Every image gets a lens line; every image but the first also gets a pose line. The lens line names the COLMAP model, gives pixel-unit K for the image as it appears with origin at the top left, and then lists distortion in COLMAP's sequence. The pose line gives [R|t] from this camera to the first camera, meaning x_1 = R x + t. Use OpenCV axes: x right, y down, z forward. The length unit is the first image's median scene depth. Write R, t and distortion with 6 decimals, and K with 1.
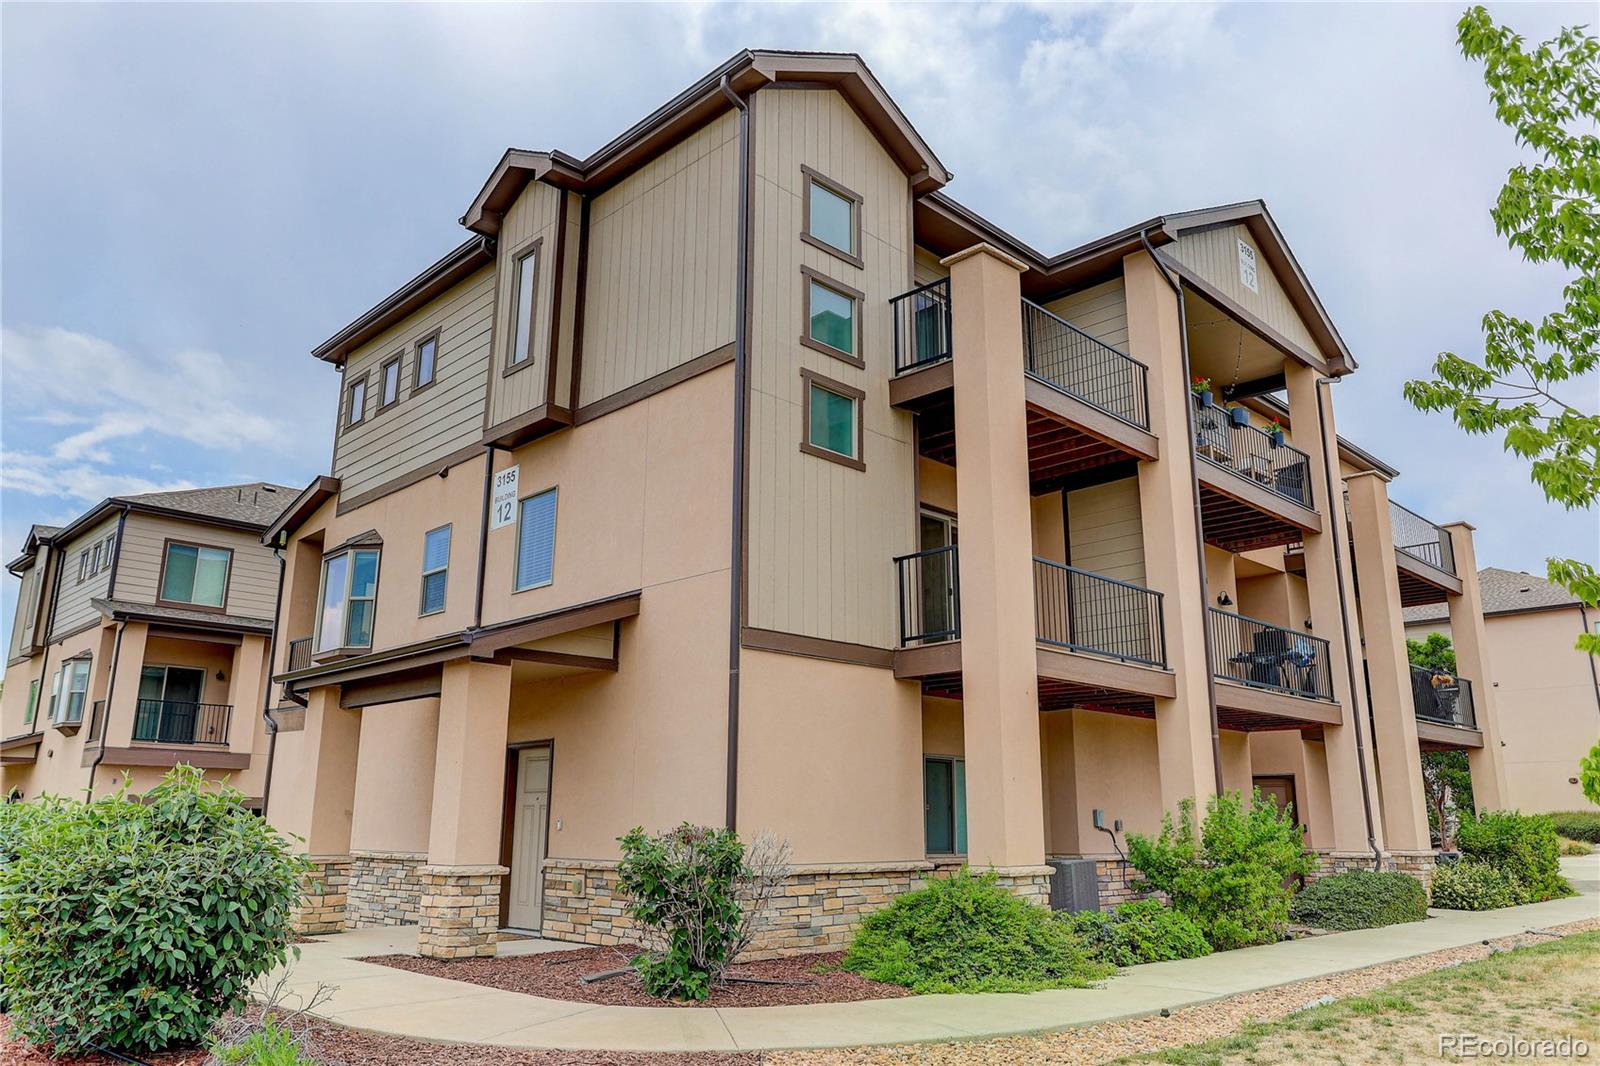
lens RADIAL K [[1141.1, 0, 800.0], [0, 1141.1, 533.0], [0, 0, 1]] dist [0.000659, -0.000985]
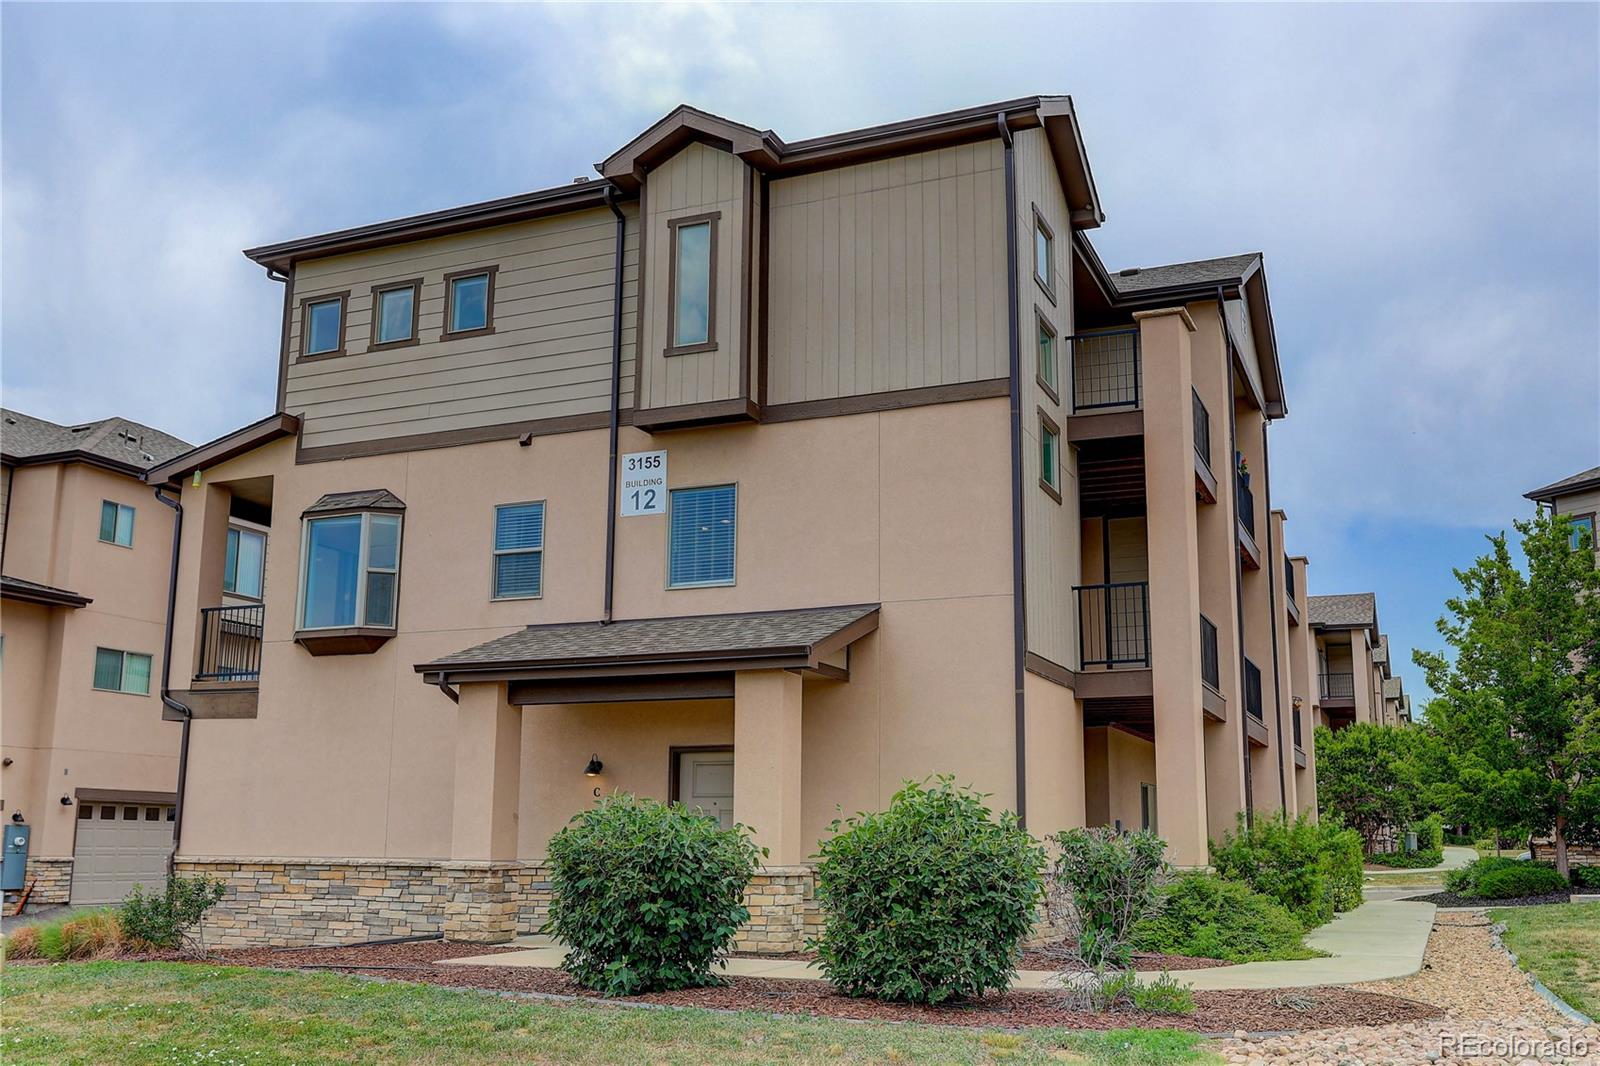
lens RADIAL K [[1475.0, 0, 806.4], [0, 1475.0, 570.2], [0, 0, 1]] dist [-0.002973, 0.003304]
pose [[0.925972, 0.070795, 0.370897, -0.622187], [-0.095834, 0.994166, 0.049494, -0.035663], [-0.365229, -0.081374, 0.927354, -0.181788]]
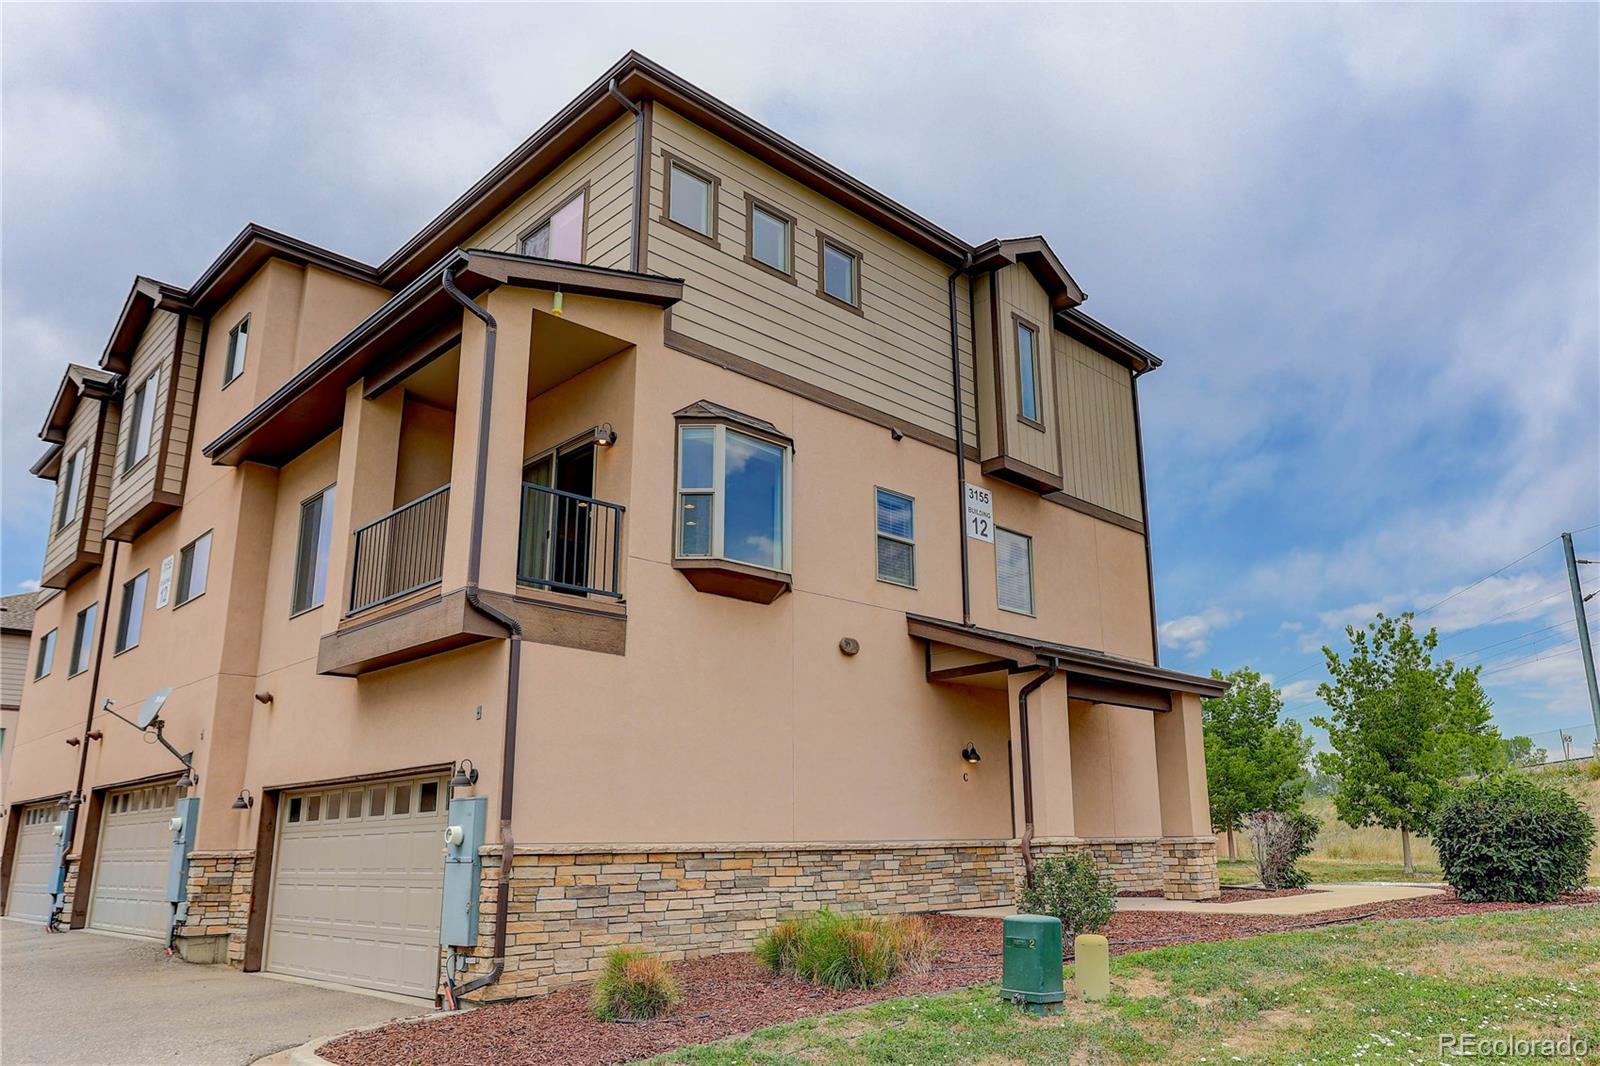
lens RADIAL K [[1100.1, 0, 855.7], [0, 1100.1, 564.5], [0, 0, 1]] dist [-0.033702, 0.000526]
pose [[-0.021493, 0.241358, 0.970198, -1.360116], [-0.235421, 0.941913, -0.239537, 0.316859], [-0.971656, -0.233553, 0.036576, 1.149511]]
